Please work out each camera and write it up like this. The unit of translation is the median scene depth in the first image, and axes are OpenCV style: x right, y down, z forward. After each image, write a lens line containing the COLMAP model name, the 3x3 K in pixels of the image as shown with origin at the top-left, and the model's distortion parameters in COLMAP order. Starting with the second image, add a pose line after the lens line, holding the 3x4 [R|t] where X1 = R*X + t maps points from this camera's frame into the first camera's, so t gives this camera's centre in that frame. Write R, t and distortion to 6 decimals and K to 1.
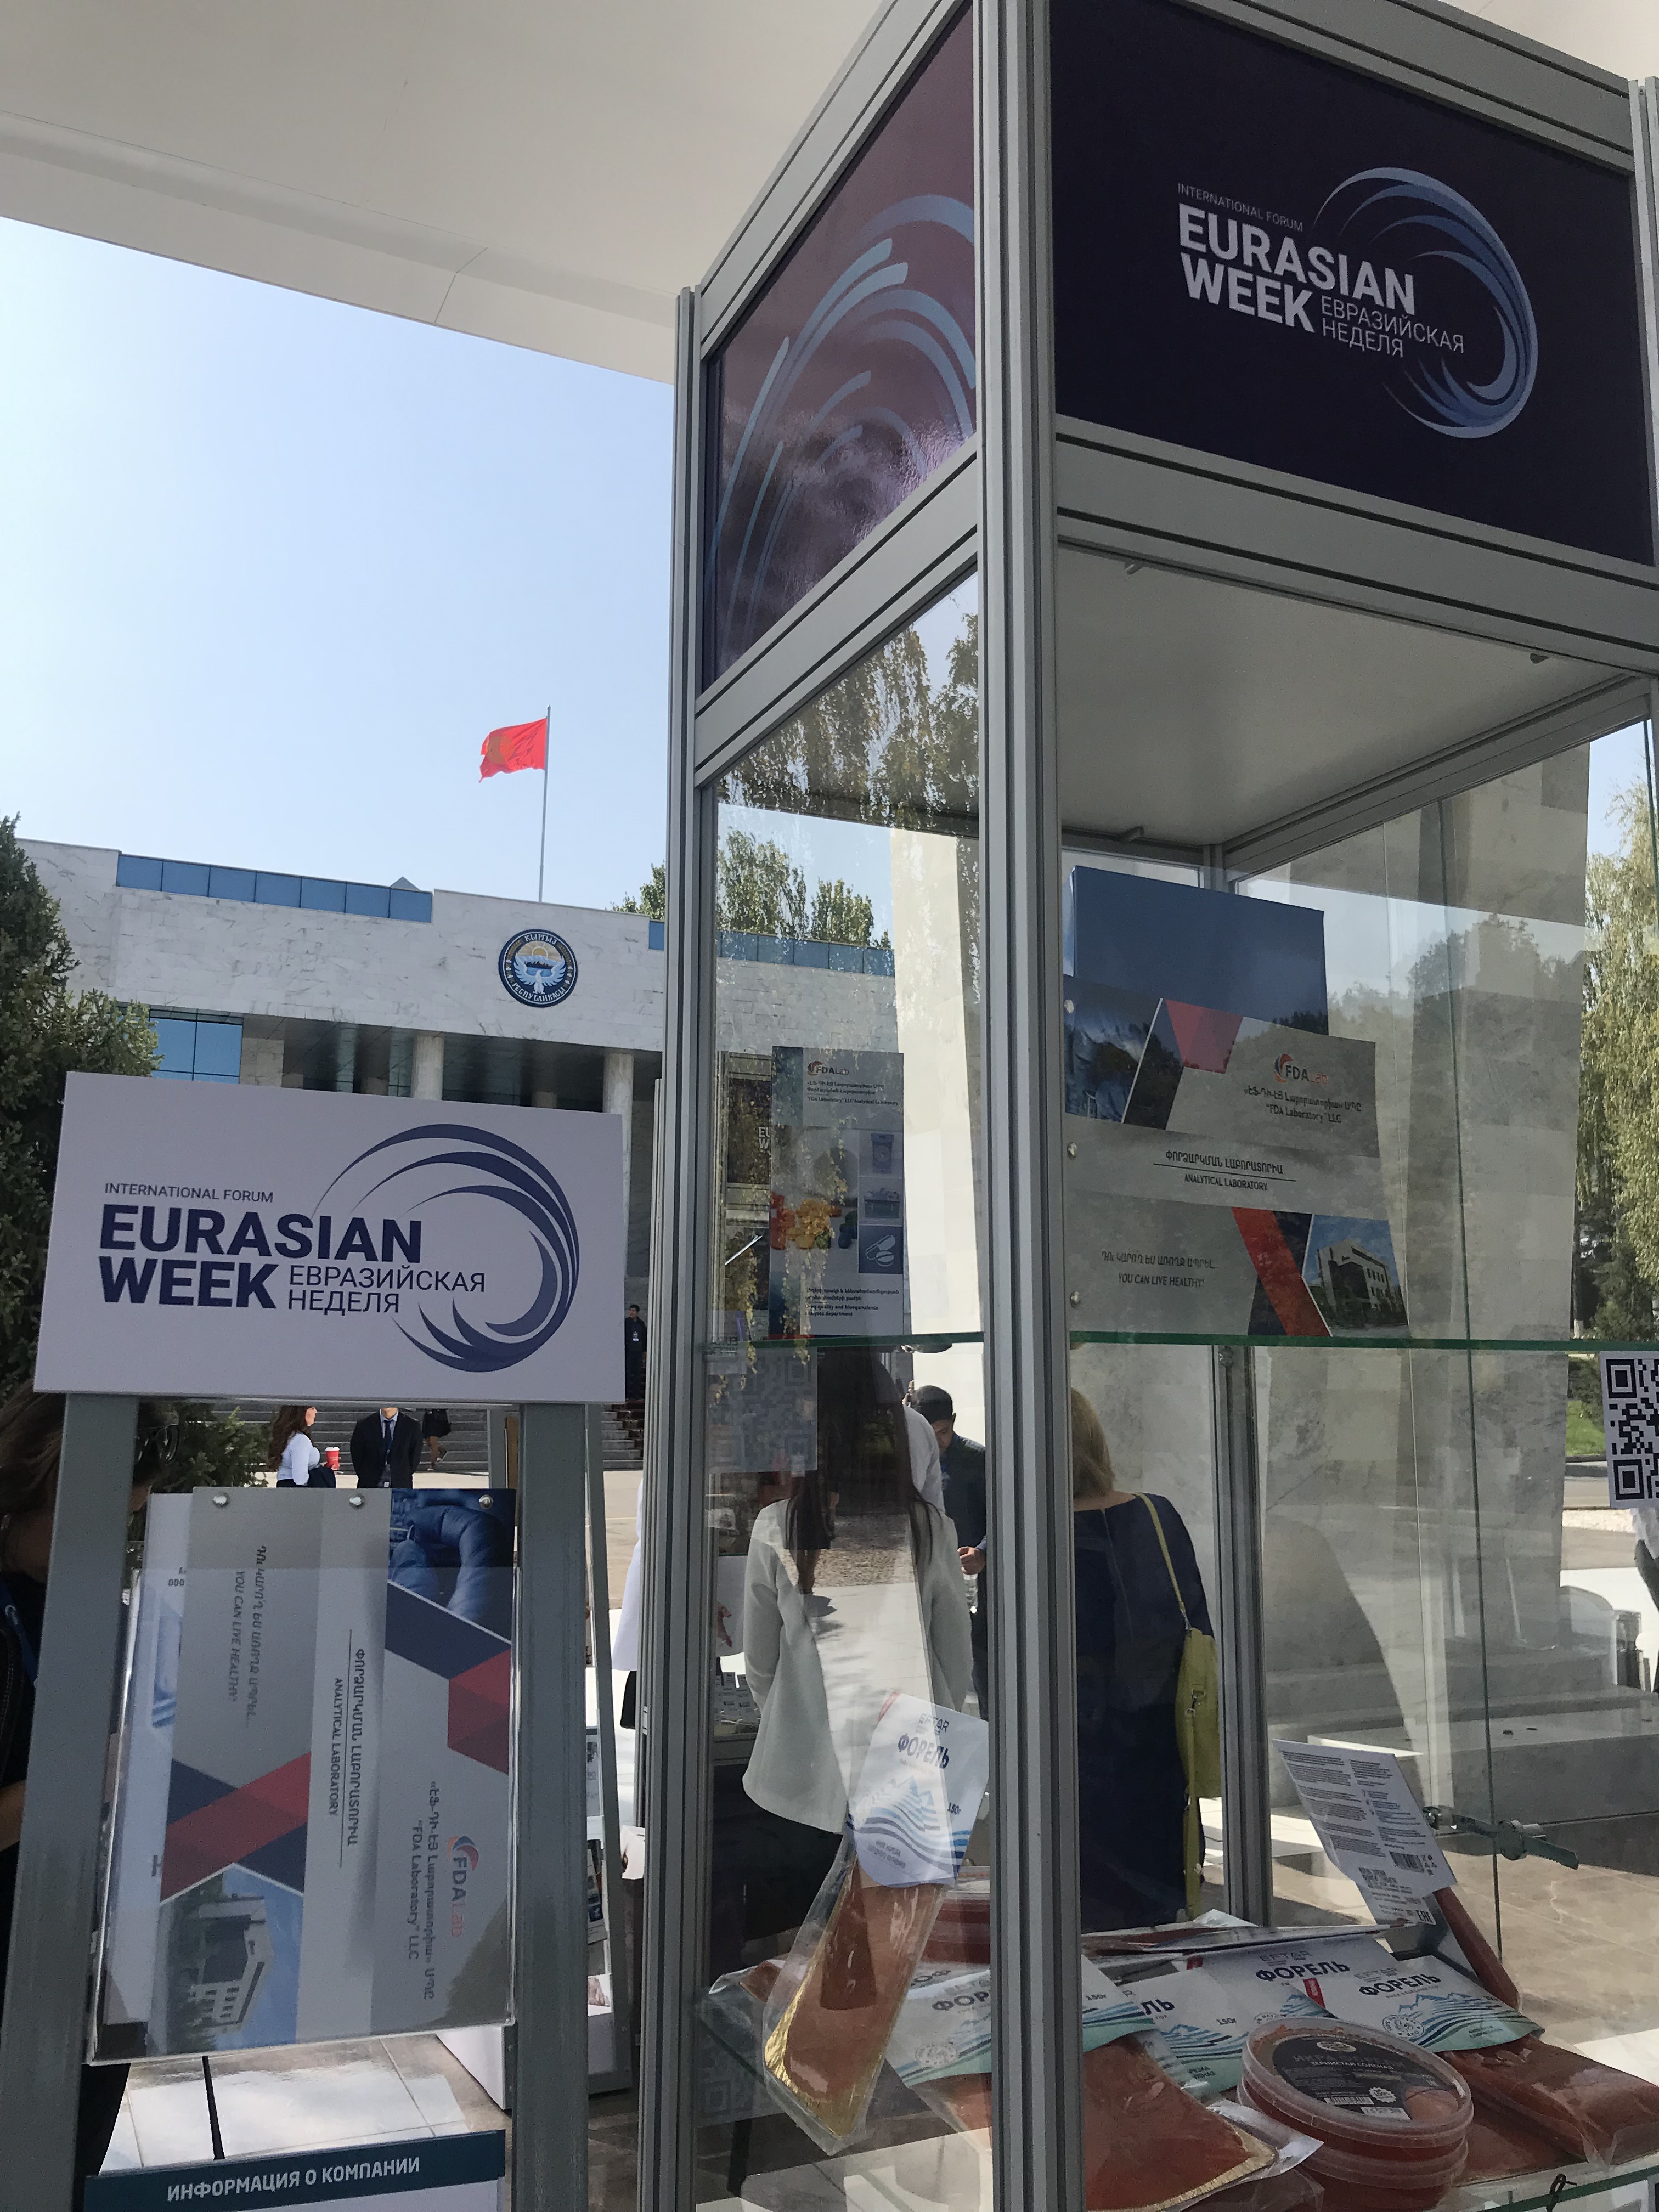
lens RADIAL K [[1836.0, 0, 838.0], [0, 1836.0, 1095.4], [0, 0, 1]] dist [0.026253, -0.037661]
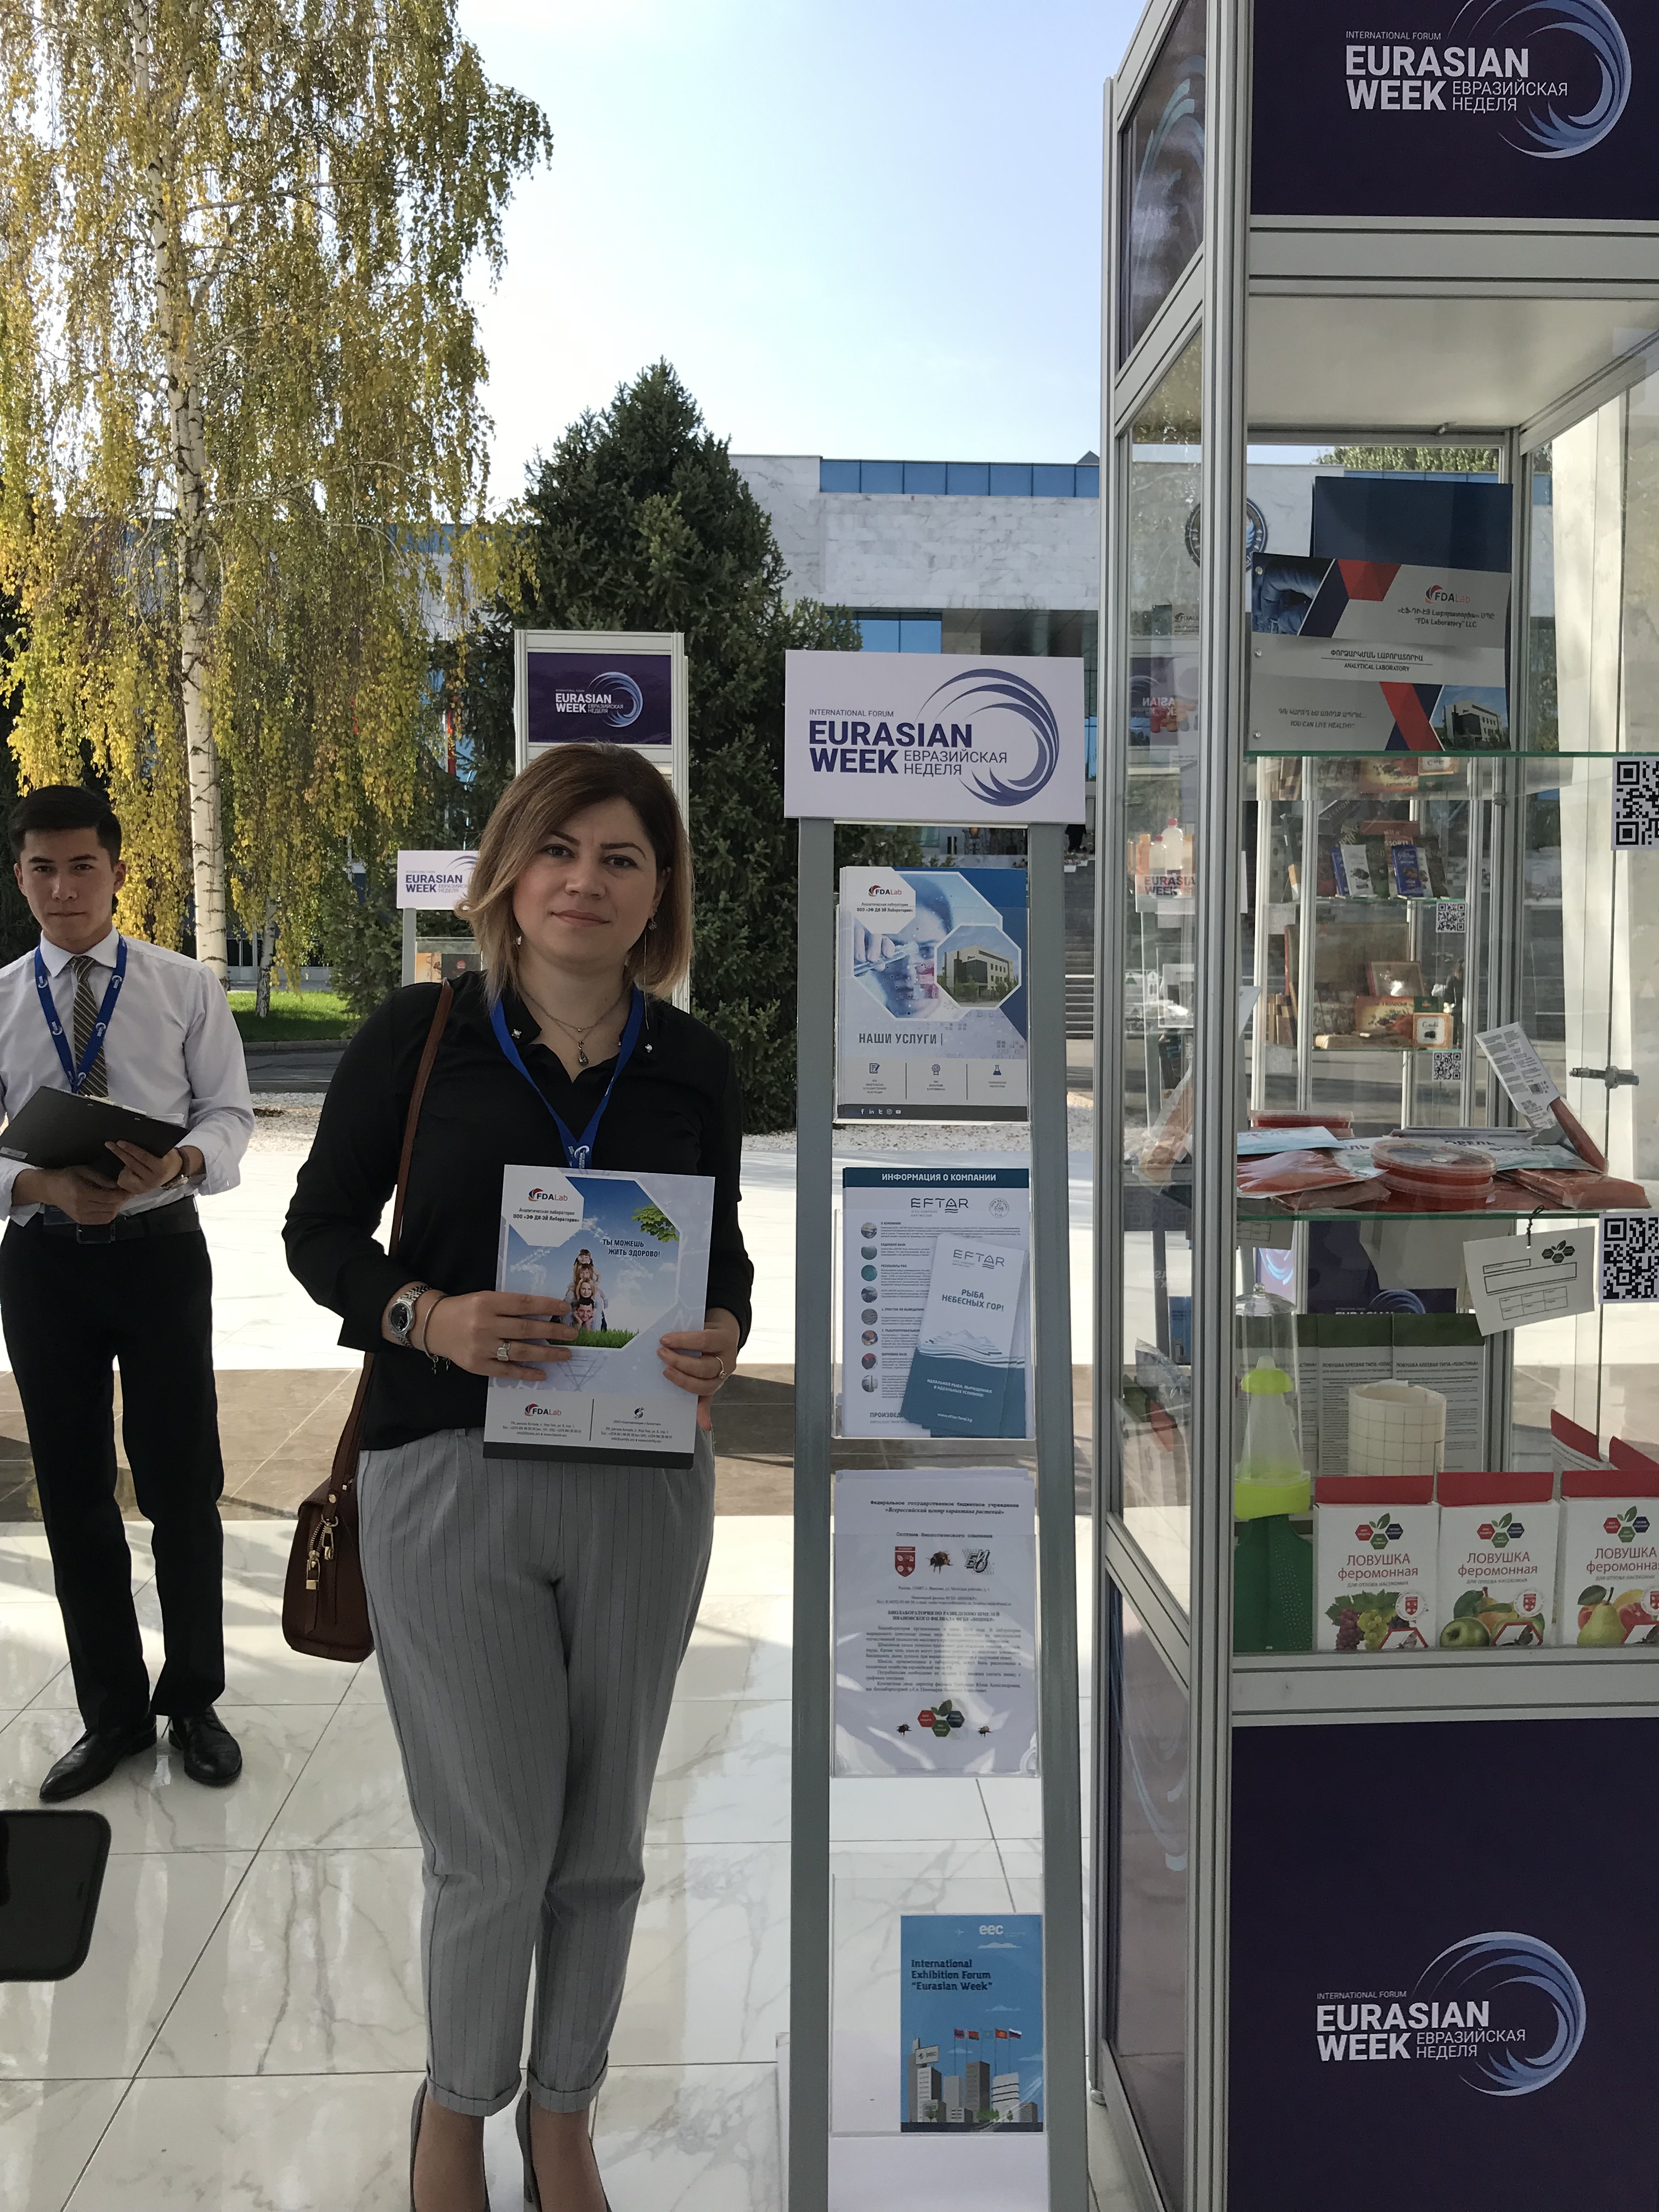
lens RADIAL K [[1836.0, 0, 842.8], [0, 1836.0, 1114.5], [0, 0, 1]] dist [0.026253, -0.037661]
pose [[0.930449, 0.021525, -0.365788, 0.024791], [0.064127, 0.973301, 0.220391, 0.002732], [0.360766, -0.228520, 0.904227, -0.053483]]
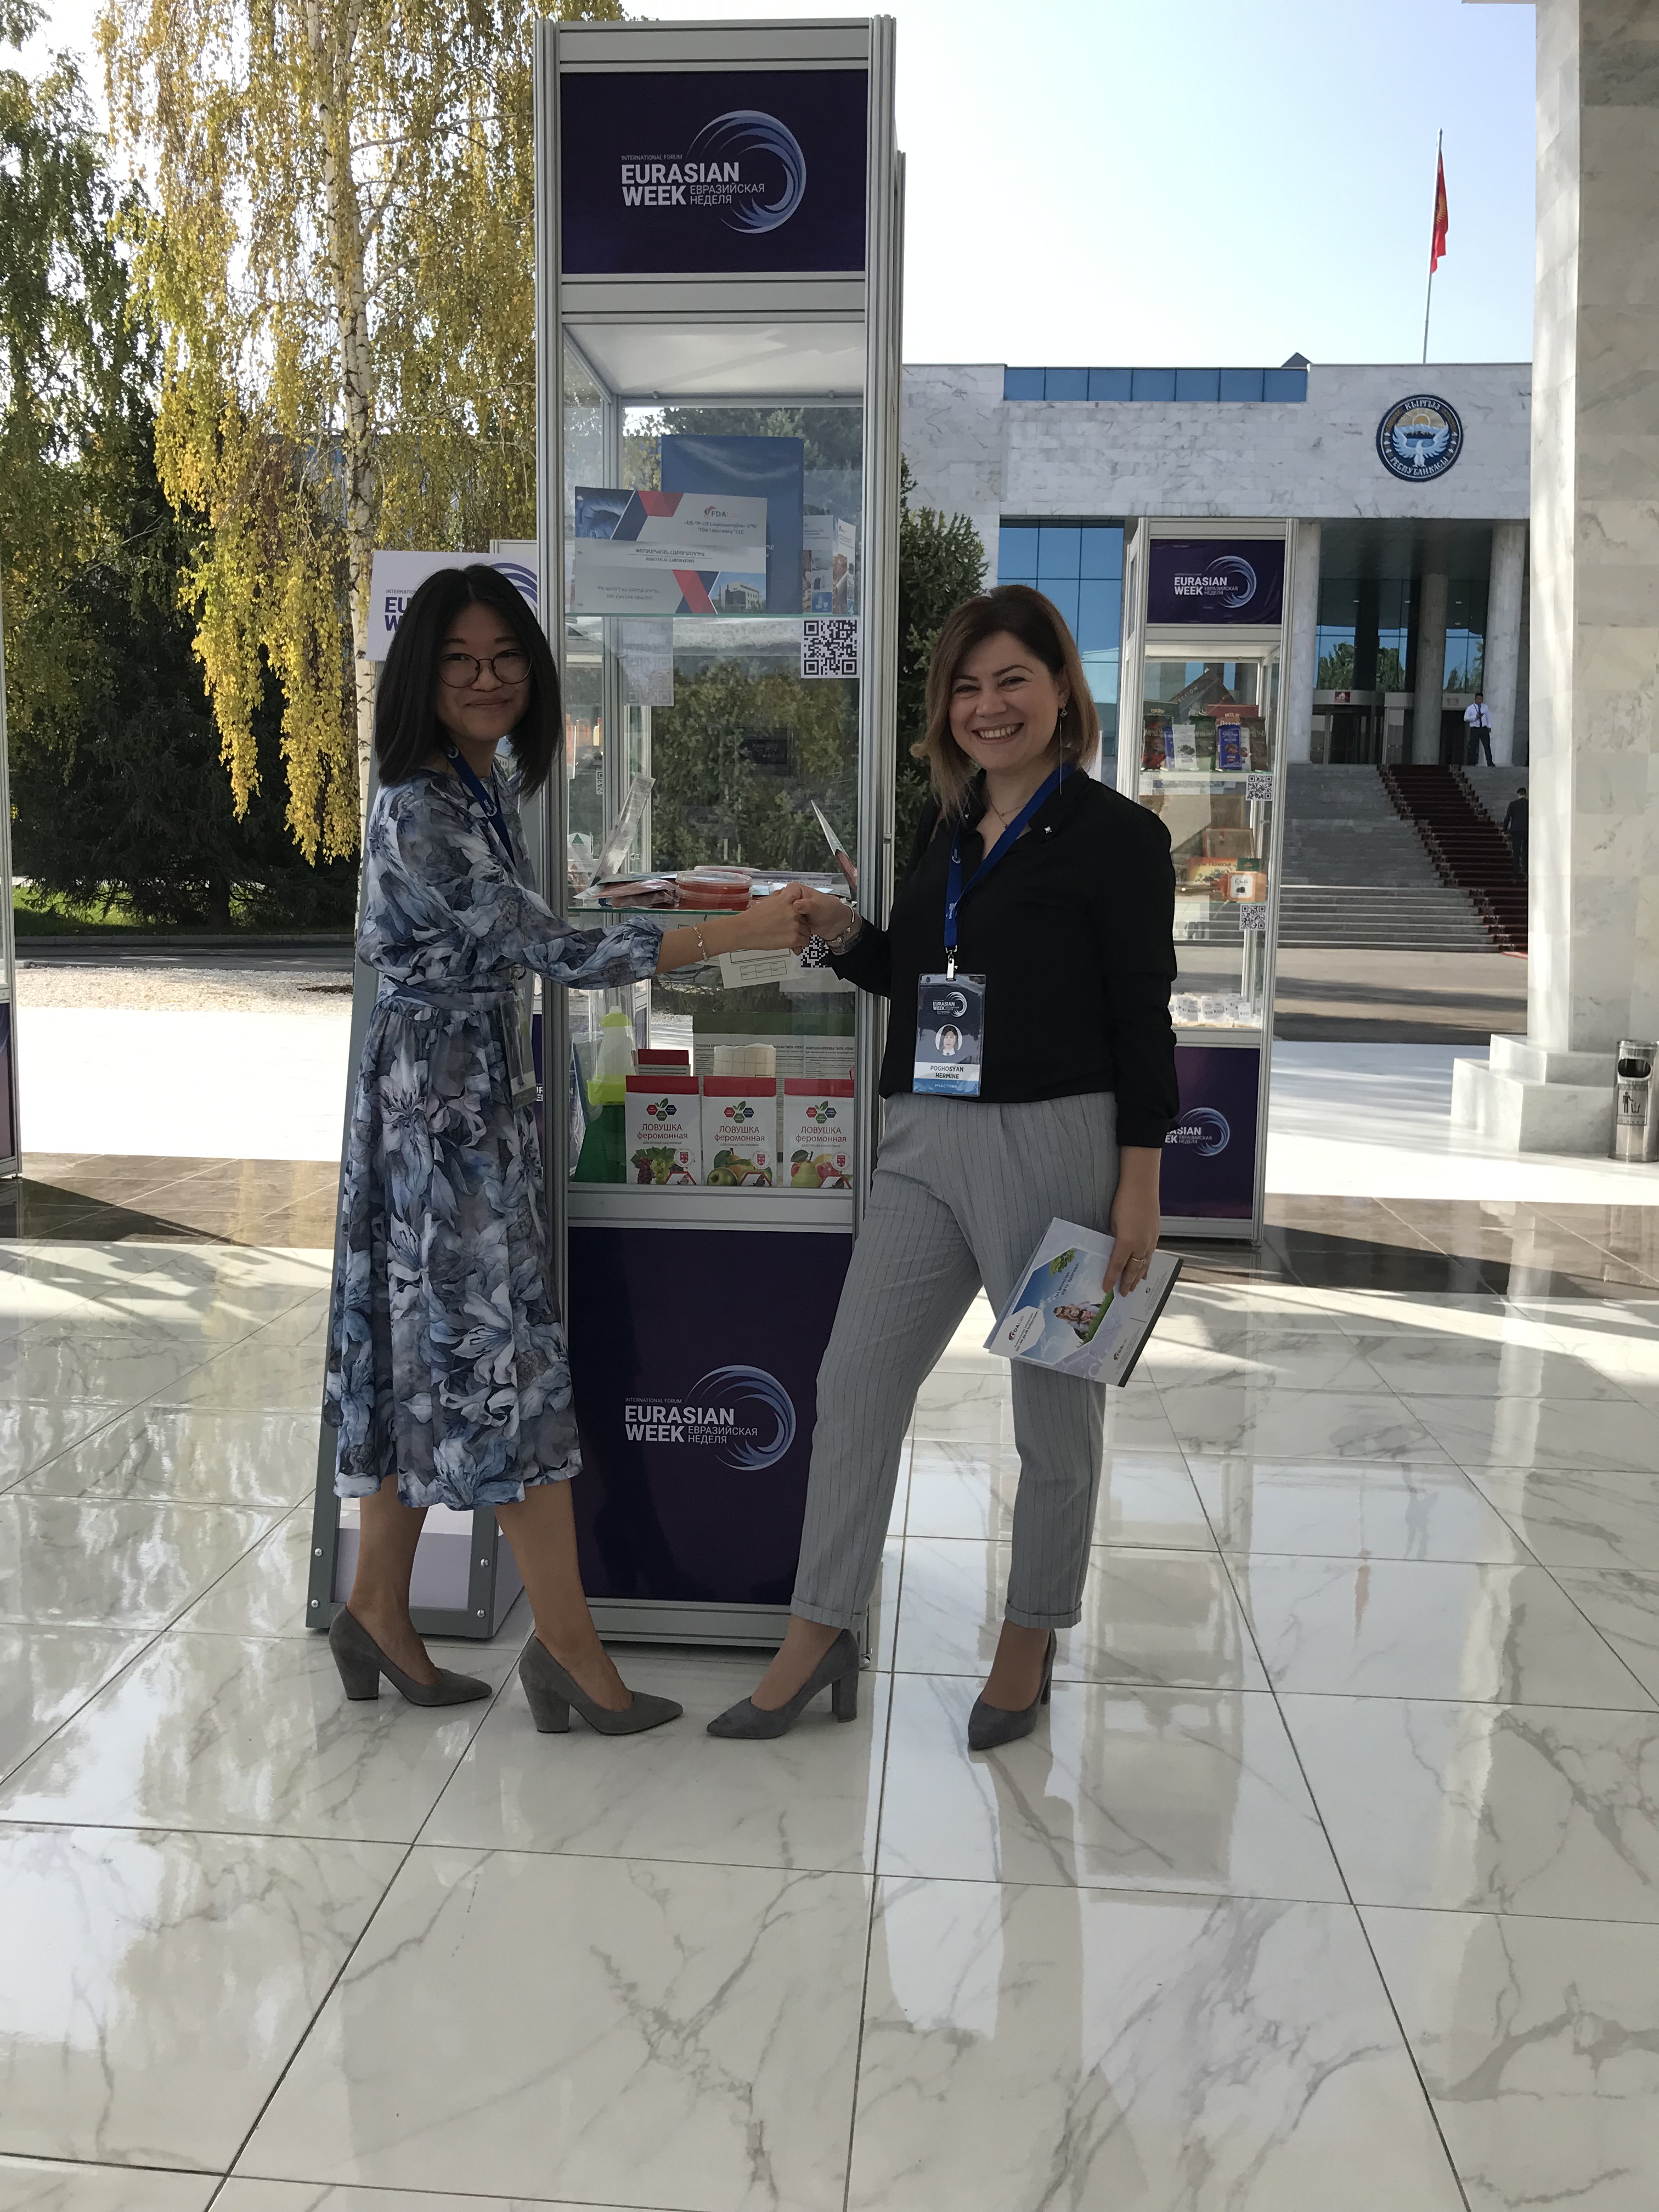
lens RADIAL K [[1836.0, 0, 849.1], [0, 1836.0, 1116.5], [0, 0, 1]] dist [0.026253, -0.037661]
pose [[0.881273, 0.066002, -0.467976, 0.113204], [0.064647, 0.964058, 0.257708, 0.009954], [0.468165, -0.257365, 0.845331, -0.088351]]
